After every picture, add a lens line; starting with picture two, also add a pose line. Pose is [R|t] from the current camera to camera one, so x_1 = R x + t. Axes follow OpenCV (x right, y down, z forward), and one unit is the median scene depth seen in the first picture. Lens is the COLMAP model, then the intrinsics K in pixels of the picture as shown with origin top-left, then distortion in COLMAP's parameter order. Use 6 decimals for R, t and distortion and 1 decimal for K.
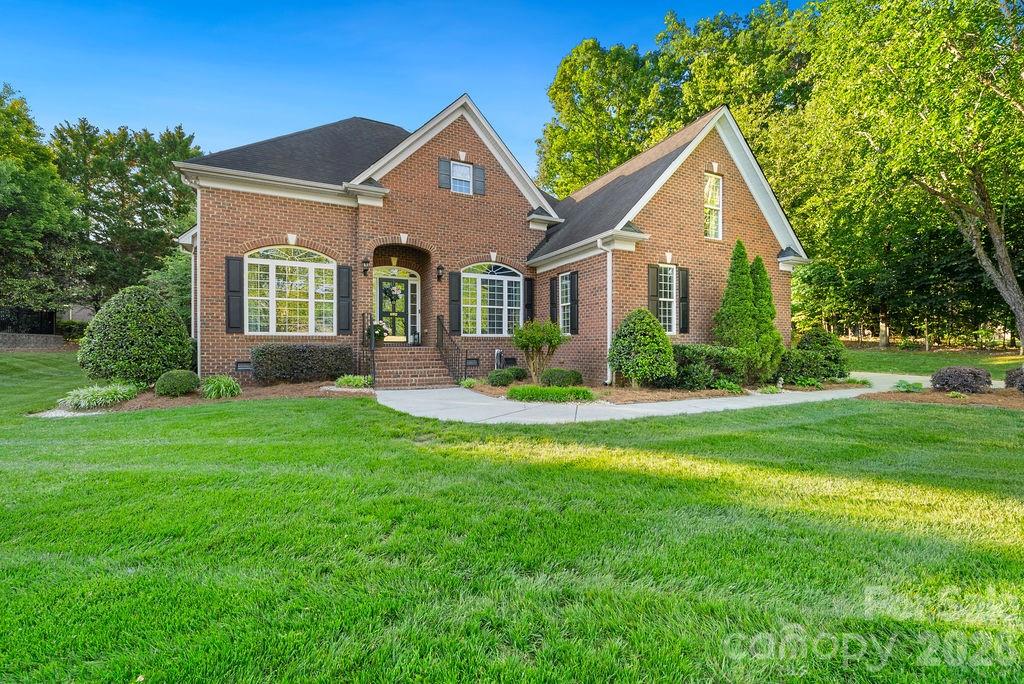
lens RADIAL K [[405.3, 0, 509.8], [0, 405.3, 344.6], [0, 0, 1]] dist [0.001083, 0.000042]
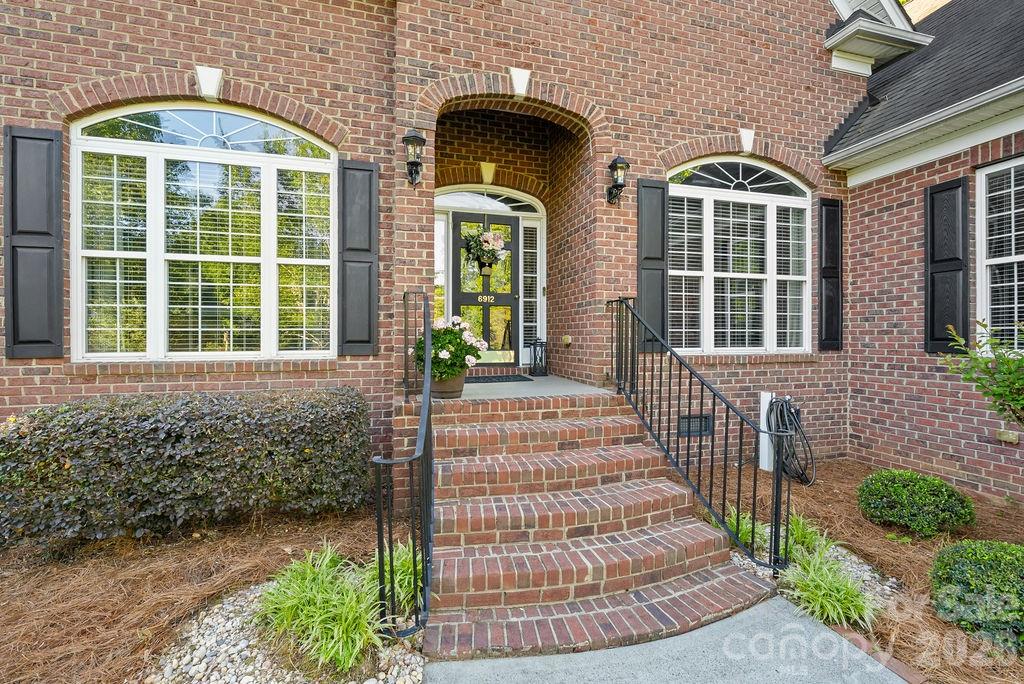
lens RADIAL K [[453.9, 0, 512.2], [0, 453.9, 337.6], [0, 0, 1]] dist [-0.005543, -0.000230]
pose [[0.982236, 0.000926, -0.187650, -0.173047], [-0.000792, 0.999999, 0.000789, -0.035207], [0.187650, -0.000627, 0.982236, 0.546542]]
